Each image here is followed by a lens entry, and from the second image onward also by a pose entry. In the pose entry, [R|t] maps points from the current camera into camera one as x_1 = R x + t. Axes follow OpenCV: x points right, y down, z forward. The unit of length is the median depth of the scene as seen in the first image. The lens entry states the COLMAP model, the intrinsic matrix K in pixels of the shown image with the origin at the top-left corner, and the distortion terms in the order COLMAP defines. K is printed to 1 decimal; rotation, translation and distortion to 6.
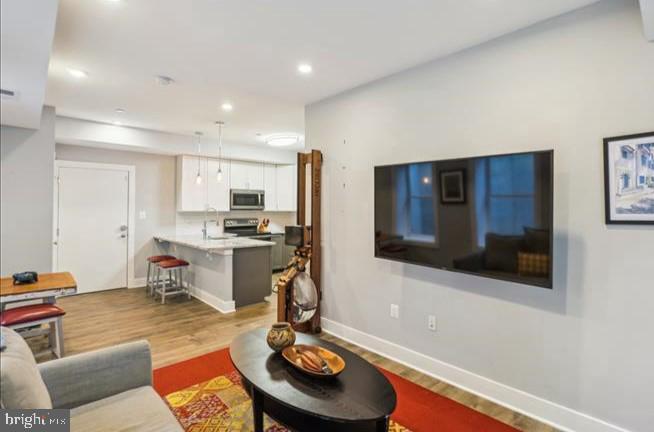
lens RADIAL K [[320.2, 0, 348.9], [0, 320.2, 204.5], [0, 0, 1]] dist [-0.000057, -0.000447]
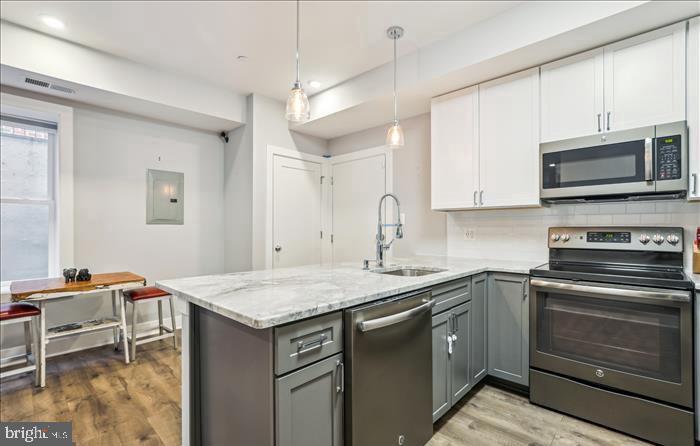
lens RADIAL K [[320.3, 0, 352.2], [0, 320.3, 226.6], [0, 0, 1]] dist [-0.005498, 0.001594]
pose [[0.040446, -0.006887, -0.999158, -0.016384], [0.015056, 0.999867, -0.006282, 0.049802], [0.999068, -0.014789, 0.040544, 0.857694]]
